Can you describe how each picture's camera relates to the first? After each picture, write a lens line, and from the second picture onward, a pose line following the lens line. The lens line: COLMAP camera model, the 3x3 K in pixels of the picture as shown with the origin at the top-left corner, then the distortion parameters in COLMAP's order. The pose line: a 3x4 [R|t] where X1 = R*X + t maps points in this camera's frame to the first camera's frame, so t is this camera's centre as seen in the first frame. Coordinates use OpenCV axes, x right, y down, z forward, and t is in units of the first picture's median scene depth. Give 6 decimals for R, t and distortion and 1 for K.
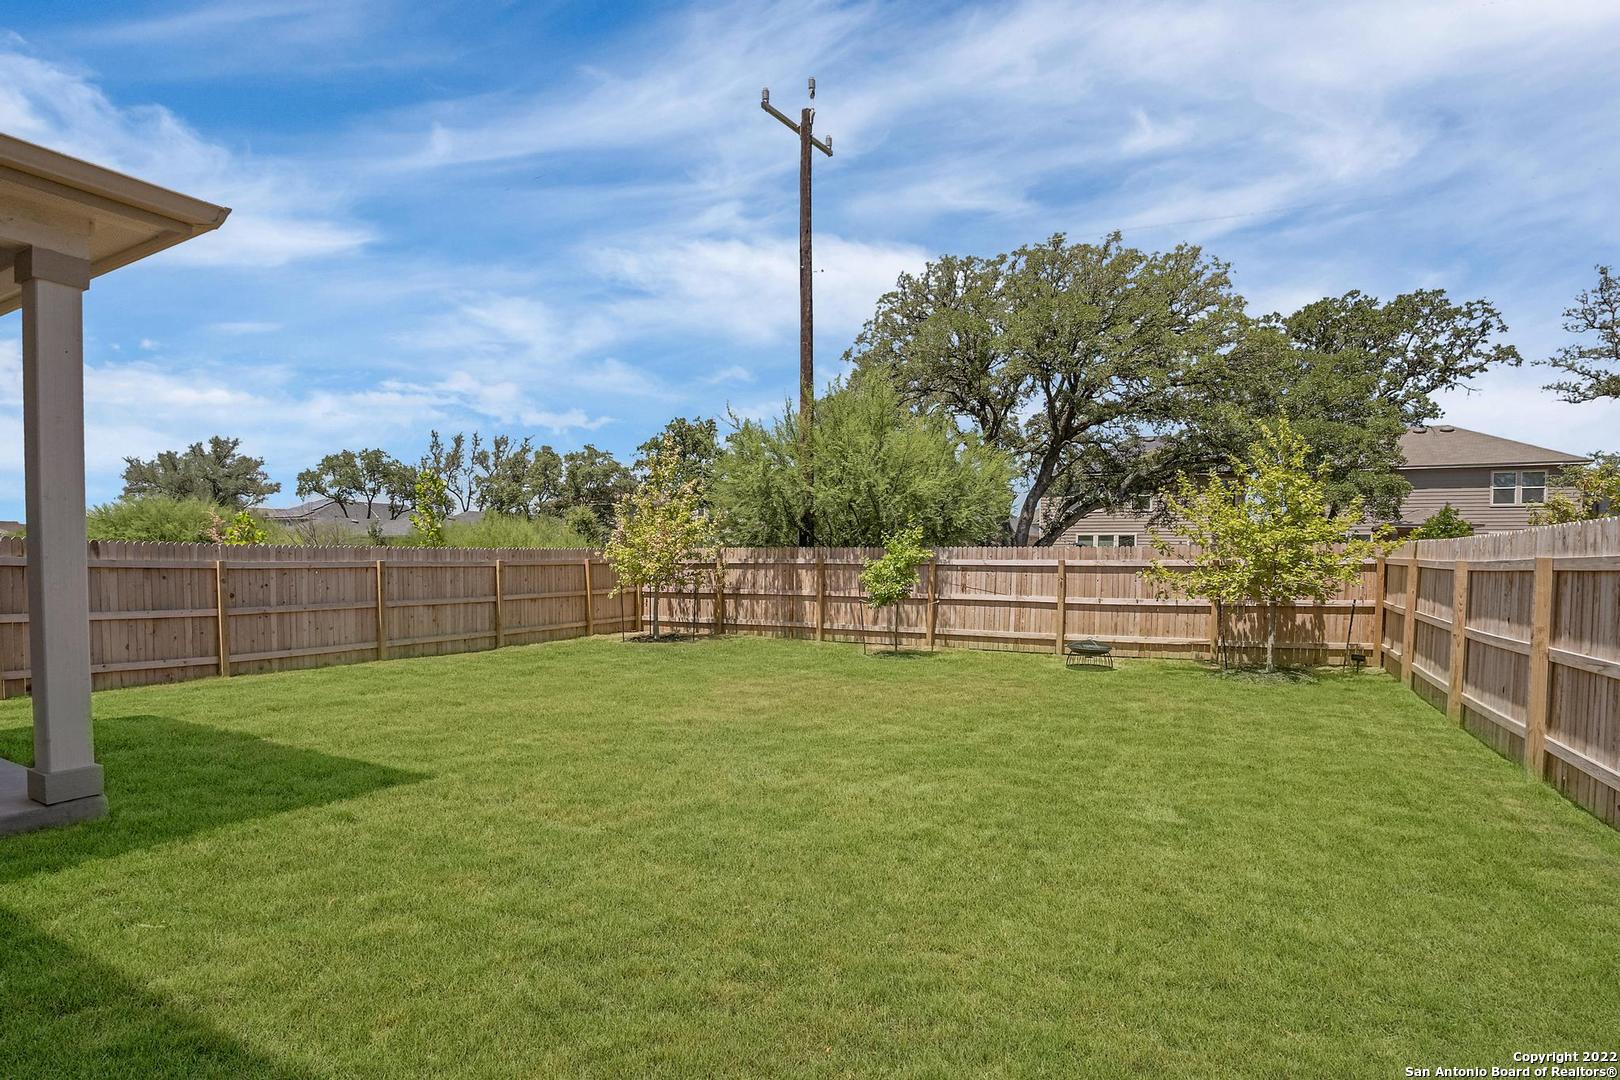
lens RADIAL K [[841.1, 0, 809.5], [0, 841.1, 571.8], [0, 0, 1]] dist [-0.045815, 0.000329]
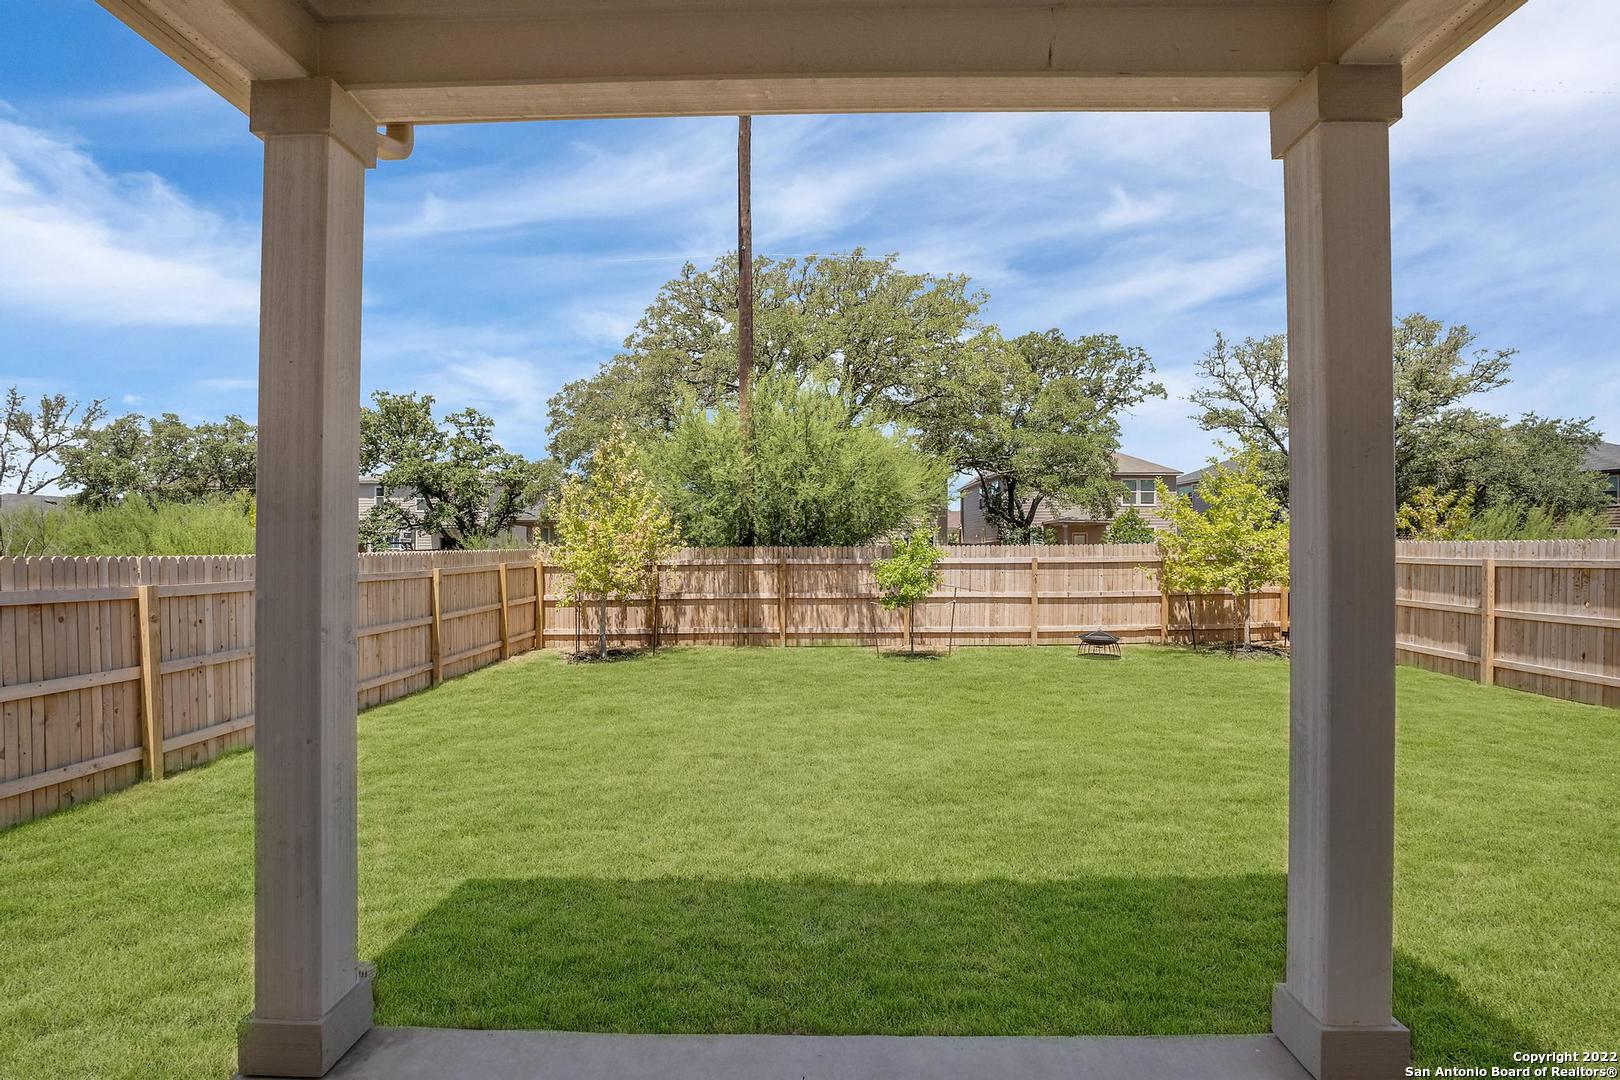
lens RADIAL K [[813.5, 0, 810.0], [0, 813.5, 540.0], [0, 0, 1]] dist [-0.027641, 0.000629]
pose [[0.885792, -0.006089, 0.464042, -0.421047], [0.017449, 0.999644, -0.020191, -0.019578], [-0.463754, 0.025982, 0.885583, 0.202641]]
